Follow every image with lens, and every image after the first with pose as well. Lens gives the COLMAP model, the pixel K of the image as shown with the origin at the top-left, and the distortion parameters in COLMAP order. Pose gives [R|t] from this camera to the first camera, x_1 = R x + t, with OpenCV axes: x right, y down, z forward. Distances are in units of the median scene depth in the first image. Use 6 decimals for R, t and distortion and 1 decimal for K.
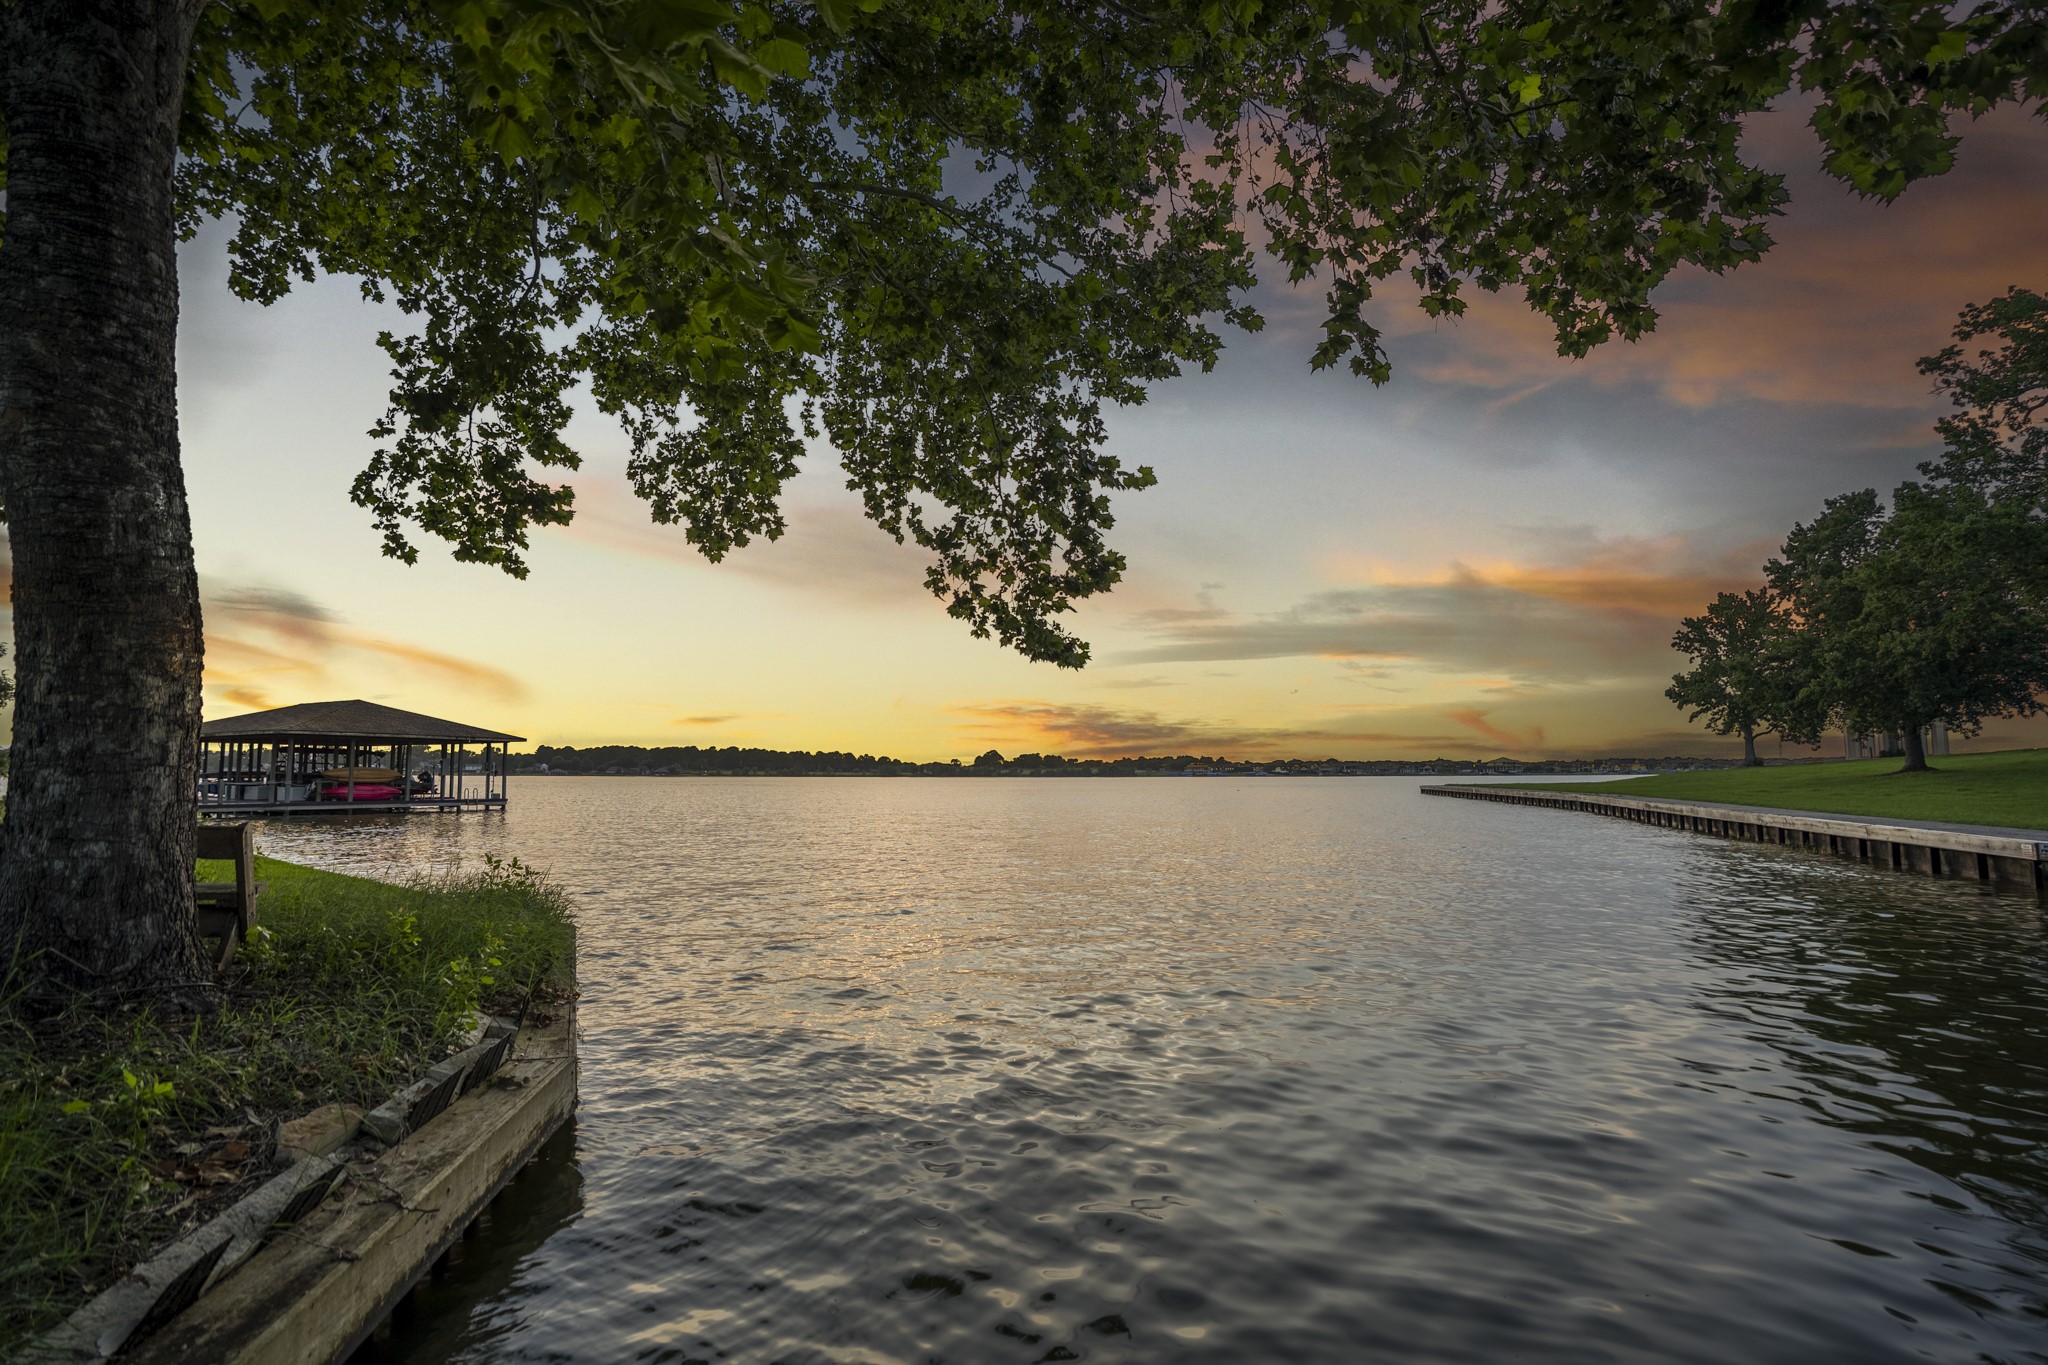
lens RADIAL K [[1012.5, 0, 1025.9], [0, 1012.5, 675.5], [0, 0, 1]] dist [-0.036667, 0.002401]
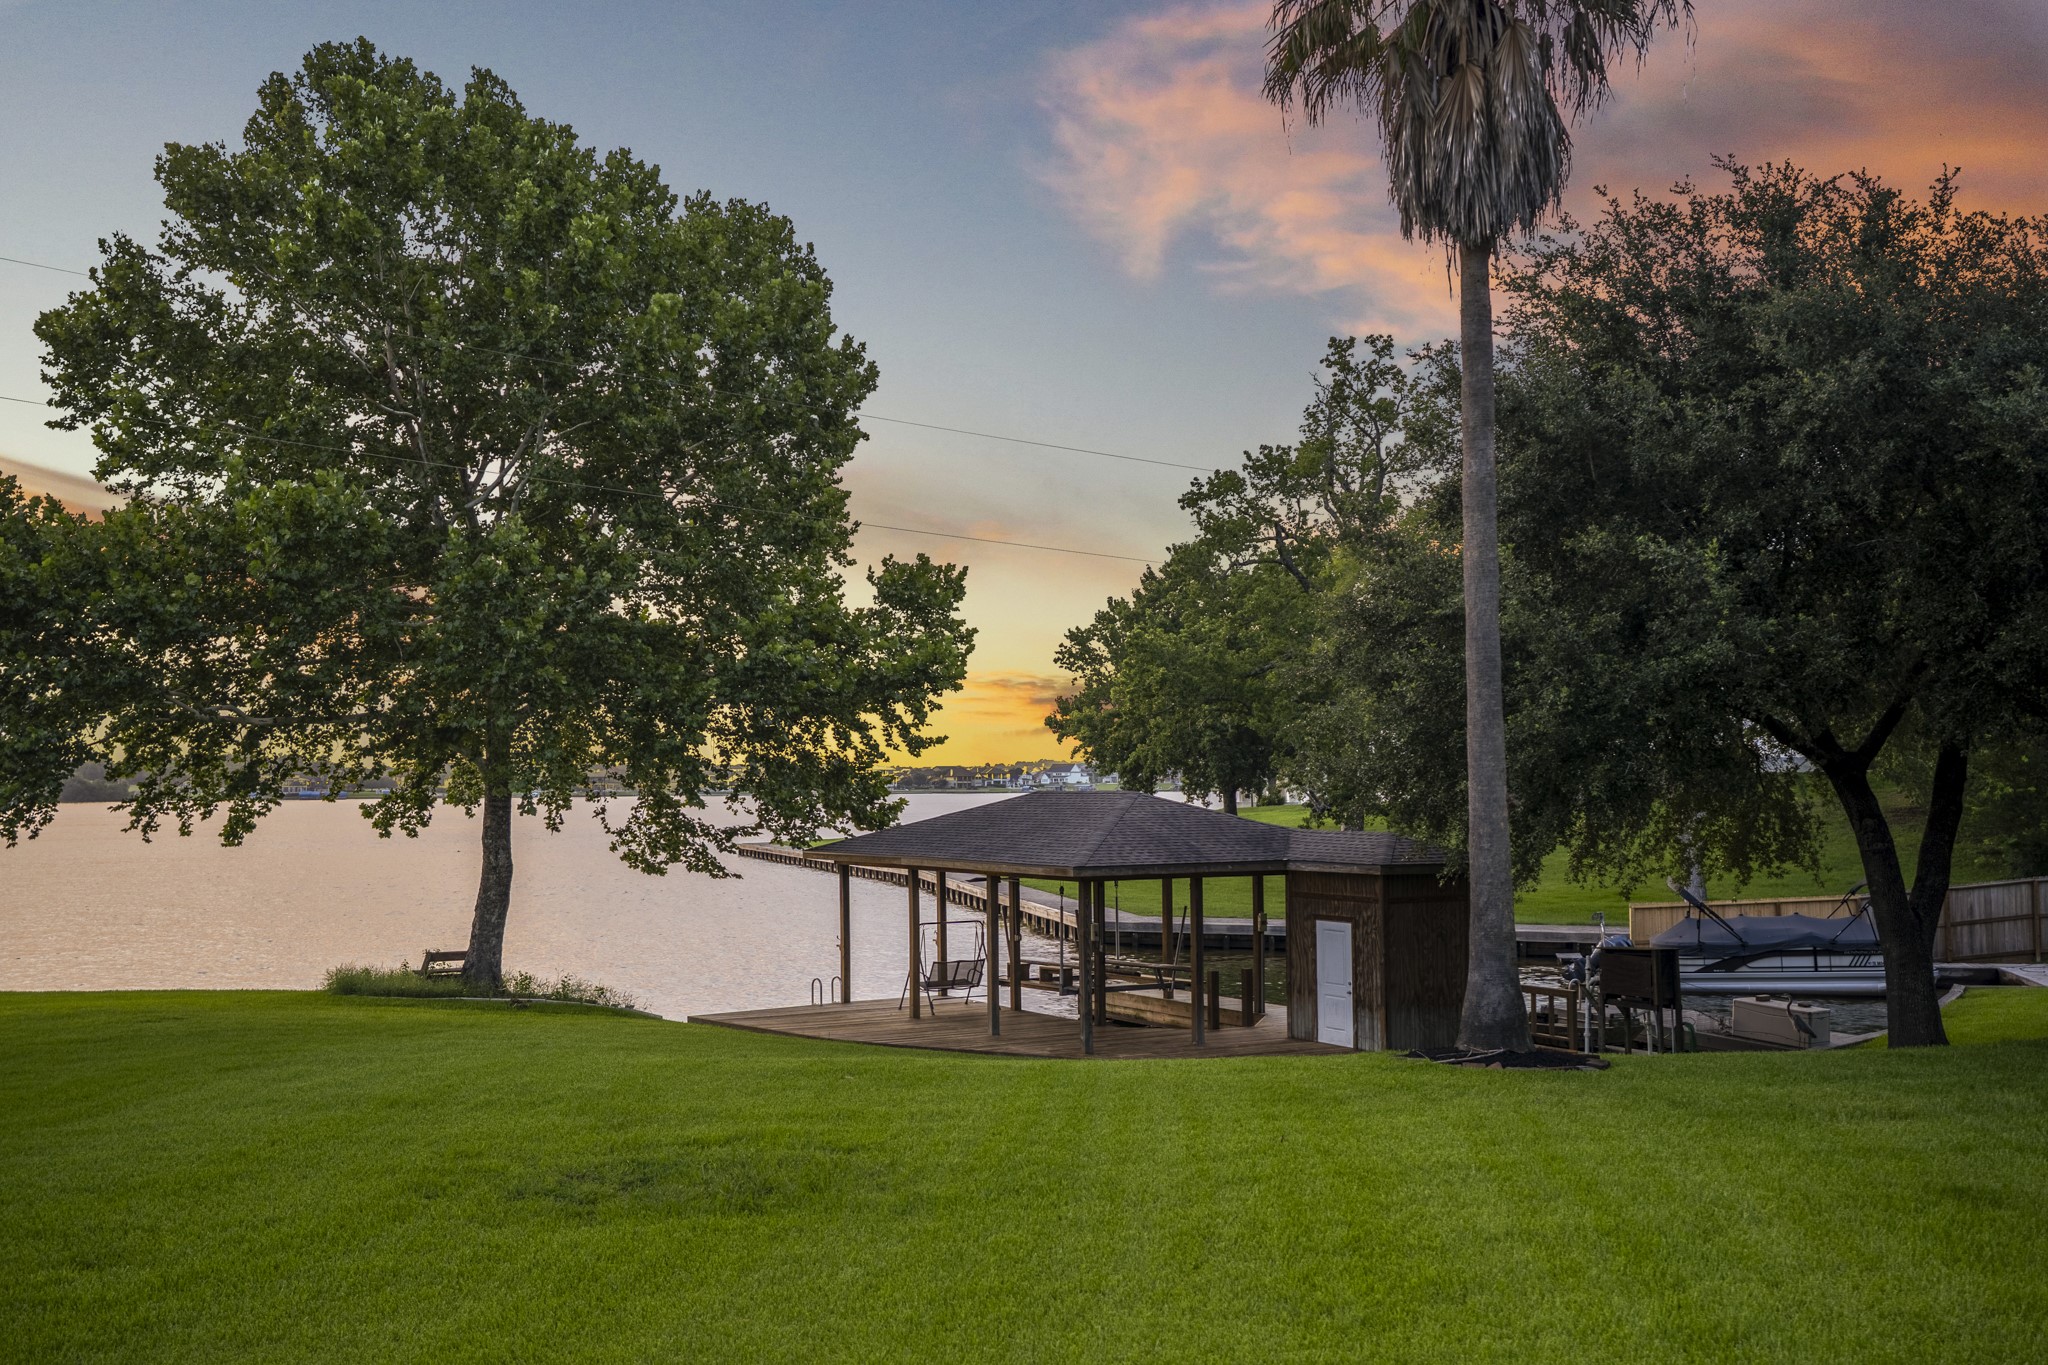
lens RADIAL K [[2113.1, 0, 1024.1], [0, 2113.1, 679.0], [0, 0, 1]] dist [0.095704, 0.000000]
pose [[0.859887, 0.014134, 0.510289, -0.544175], [-0.040135, 0.998394, 0.039979, -0.198546], [-0.508905, -0.054858, 0.859073, -1.026583]]
